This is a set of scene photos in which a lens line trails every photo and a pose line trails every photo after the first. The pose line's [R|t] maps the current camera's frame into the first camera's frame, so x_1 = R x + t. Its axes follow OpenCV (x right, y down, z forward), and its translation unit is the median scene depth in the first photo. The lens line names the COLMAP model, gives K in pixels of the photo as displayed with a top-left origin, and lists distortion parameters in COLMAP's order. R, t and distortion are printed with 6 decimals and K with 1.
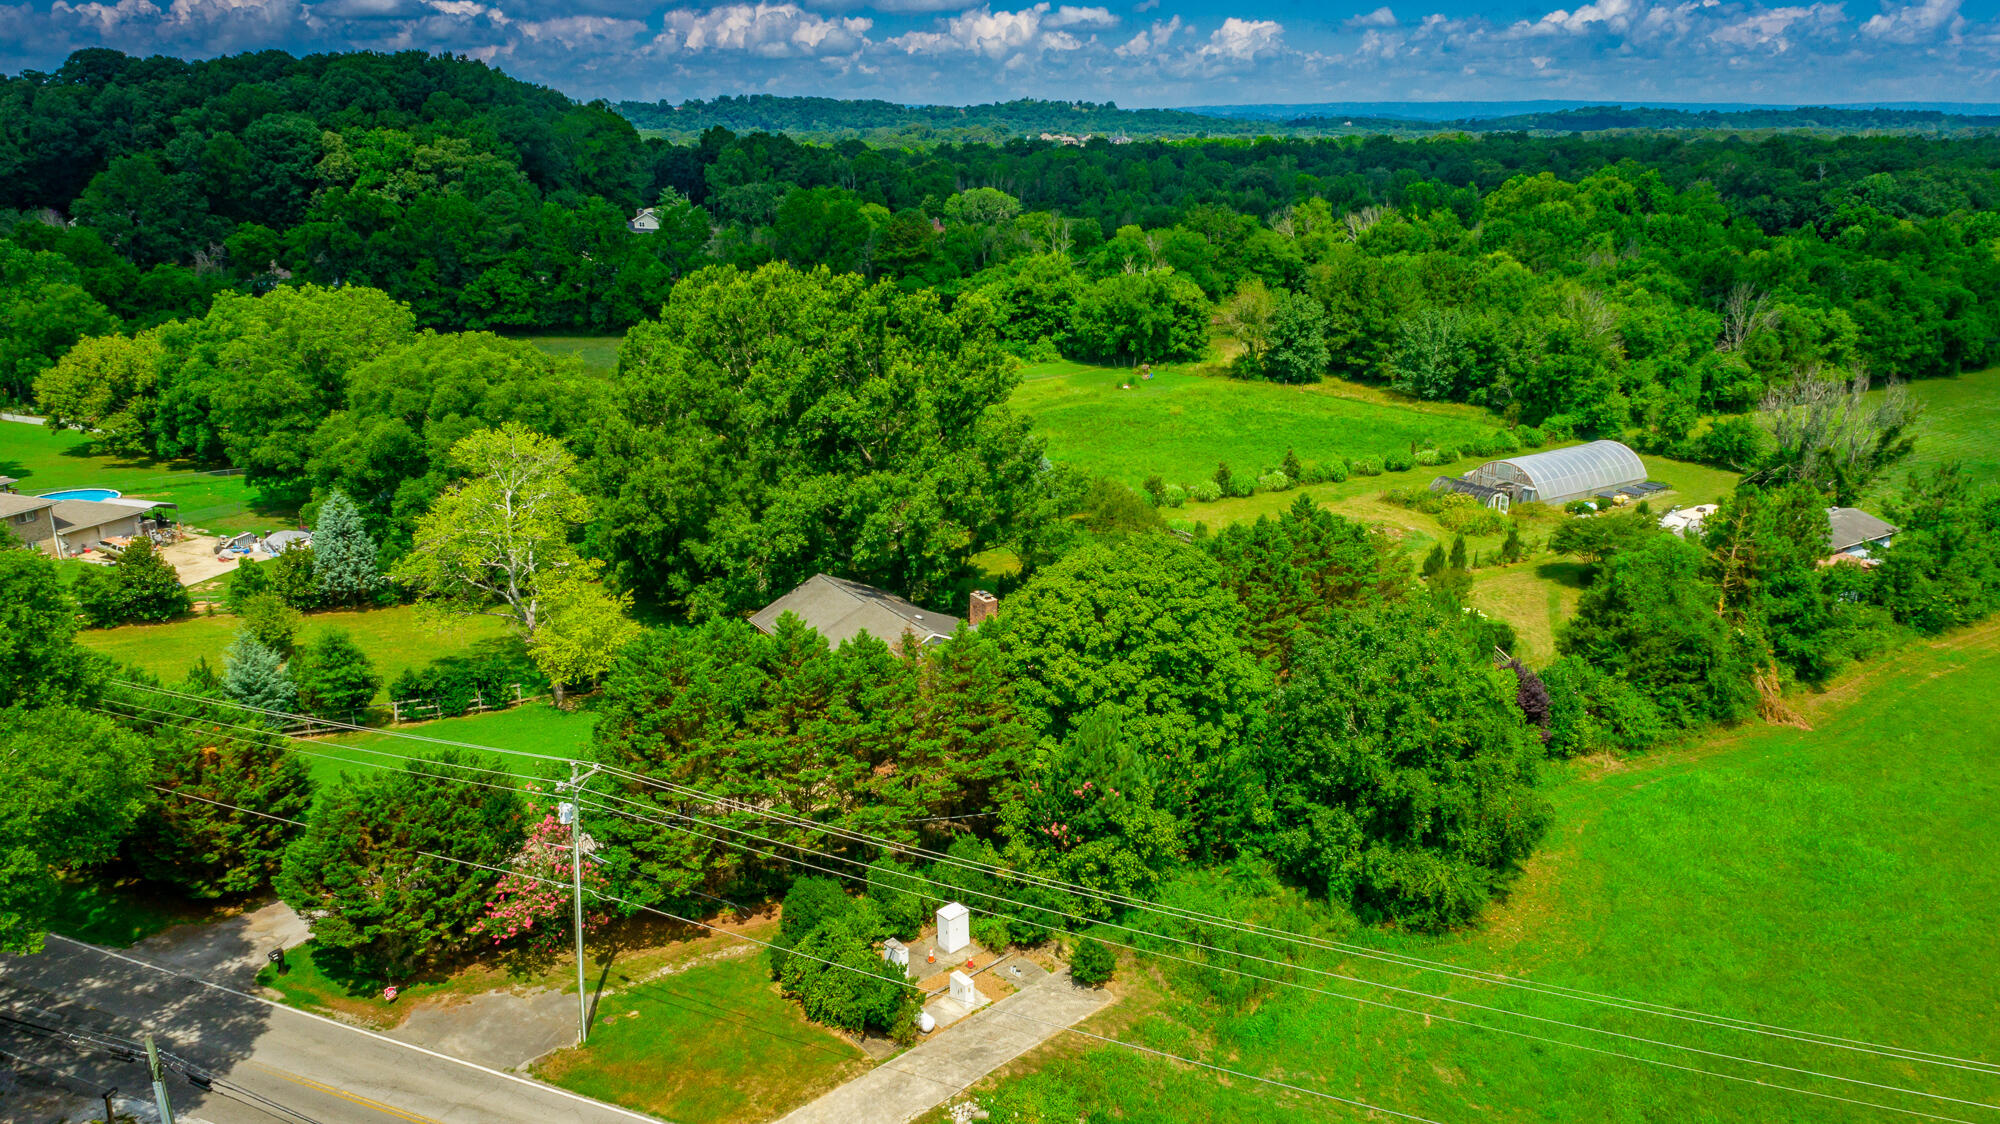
lens RADIAL K [[1377.6, 0, 1014.4], [0, 1377.6, 539.3], [0, 0, 1]] dist [-0.013970, 0.011840]
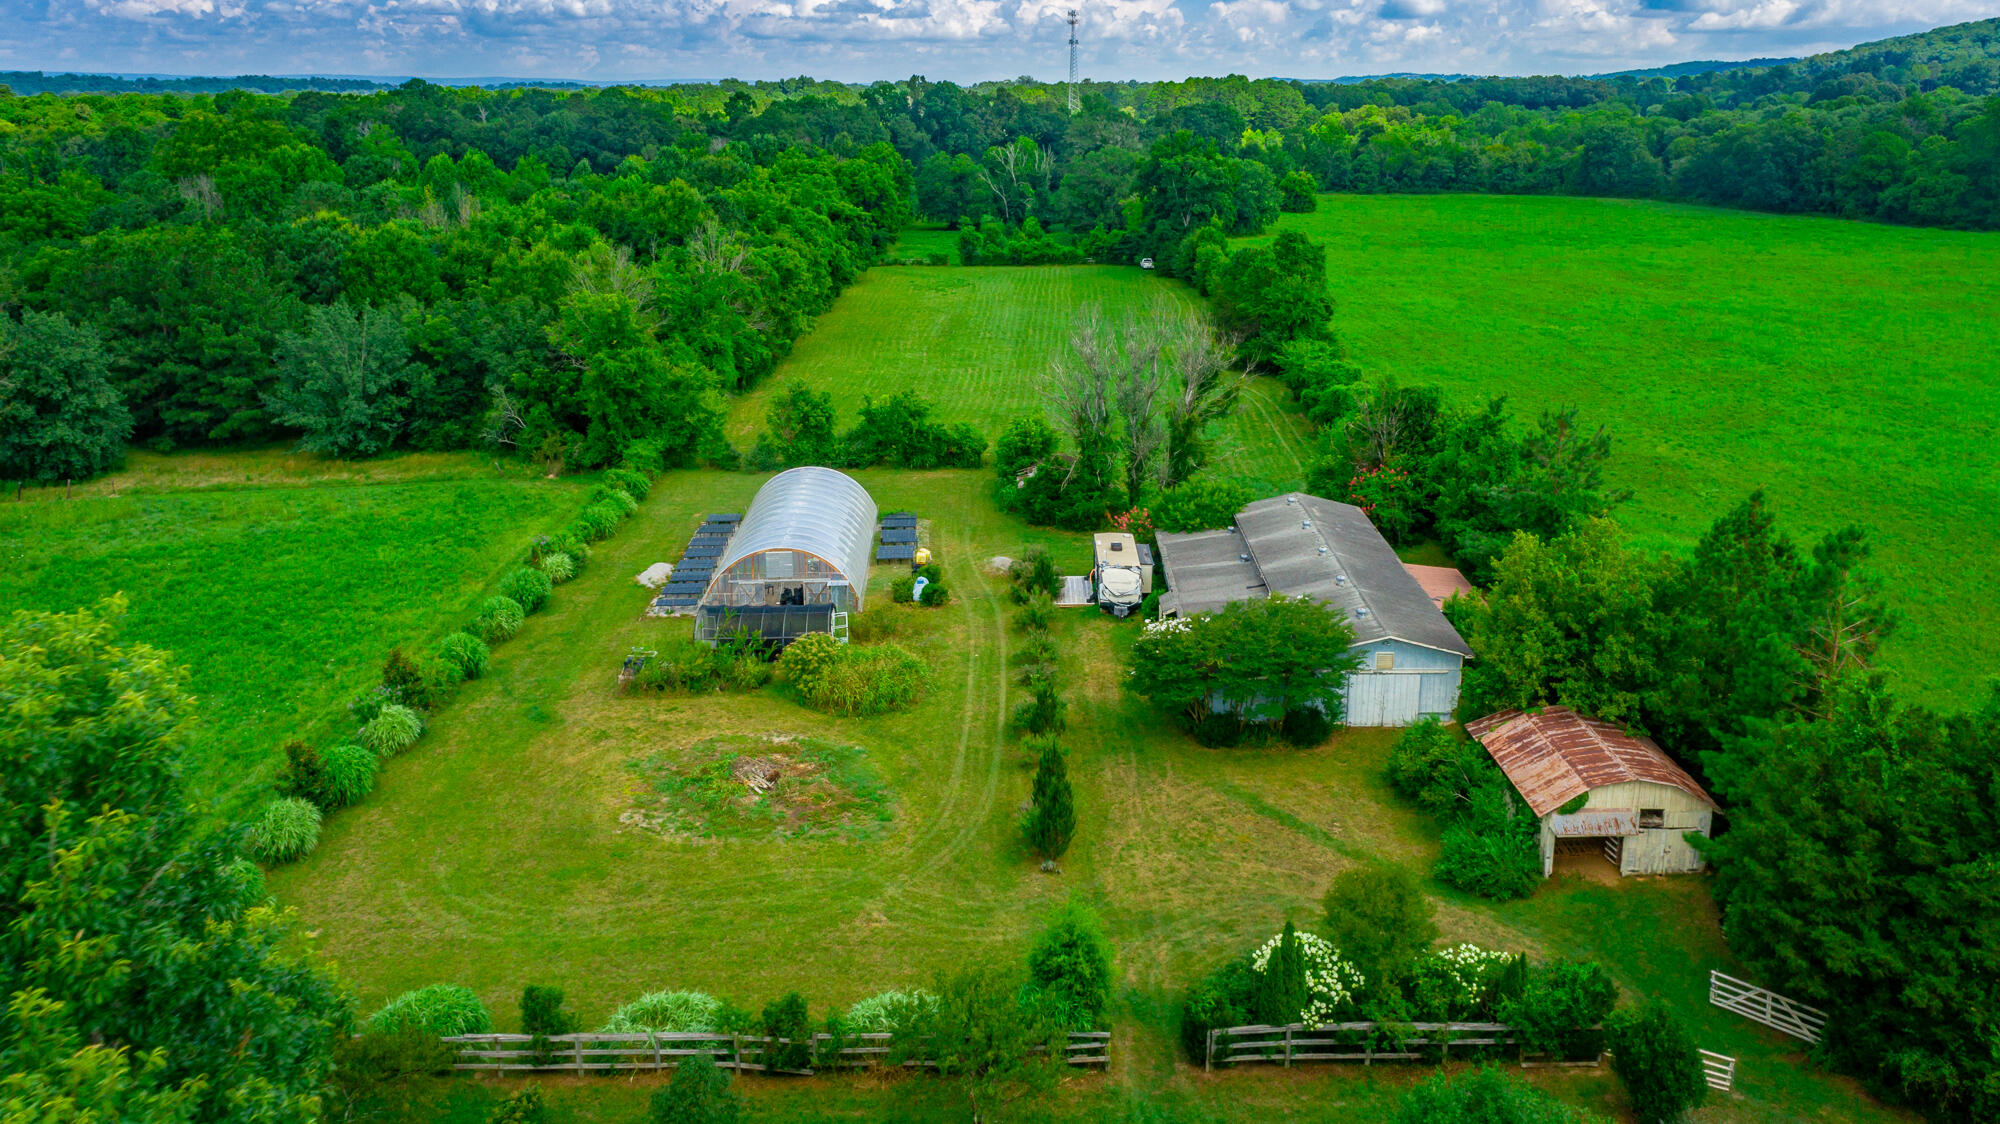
lens RADIAL K [[1377.6, 0, 983.5], [0, 1377.6, 463.8], [0, 0, 1]] dist [-0.013970, 0.011840]
pose [[0.542105, -0.216809, 0.811859, -0.034553], [0.243818, 0.965162, 0.094943, -0.097168], [-0.804161, 0.146477, 0.576082, 0.482348]]
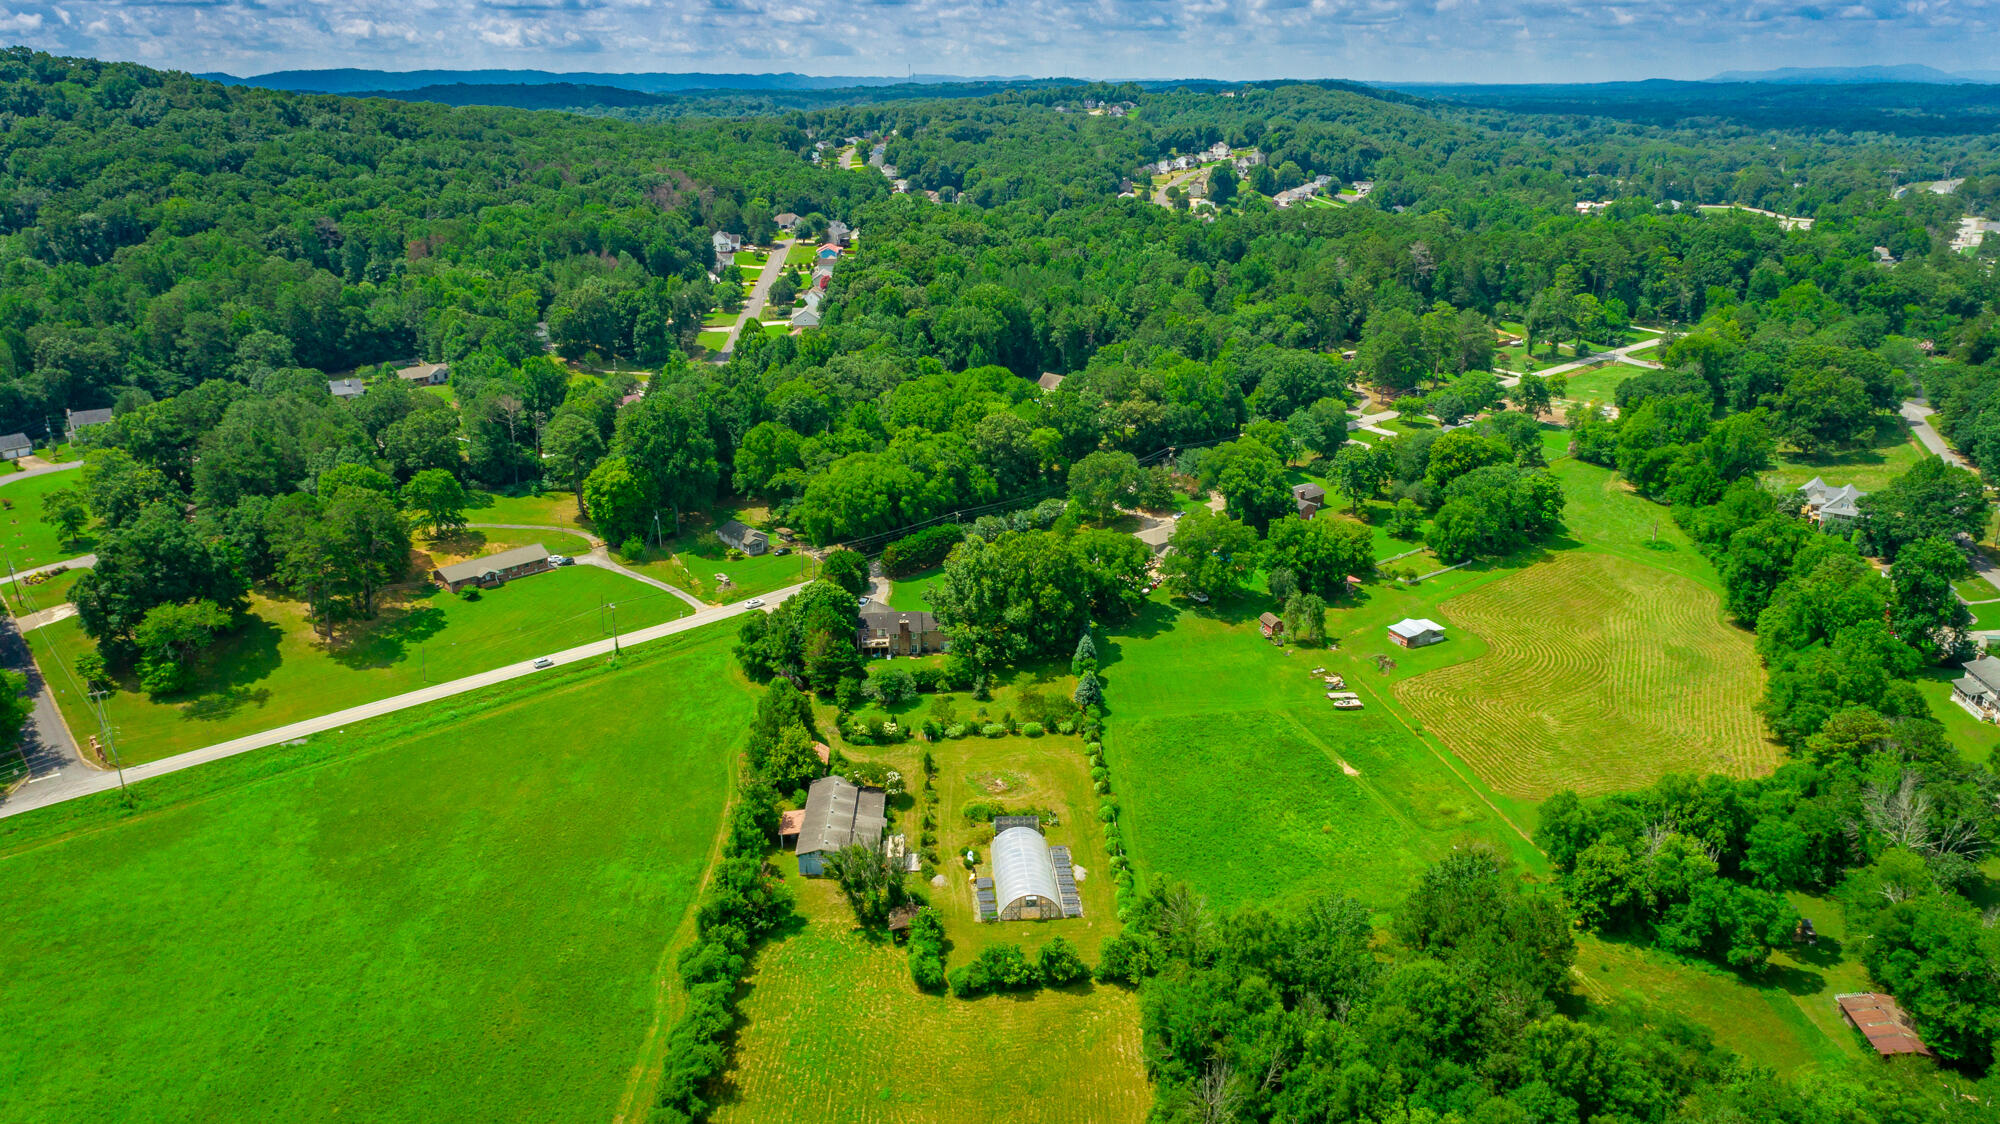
lens RADIAL K [[1377.6, 0, 1008.2], [0, 1377.6, 569.7], [0, 0, 1]] dist [-0.013970, 0.011840]
pose [[-0.489786, 0.301107, -0.818196, 1.232031], [-0.239656, 0.855817, 0.458414, -0.806491], [0.838257, 0.420610, -0.347005, 1.119931]]
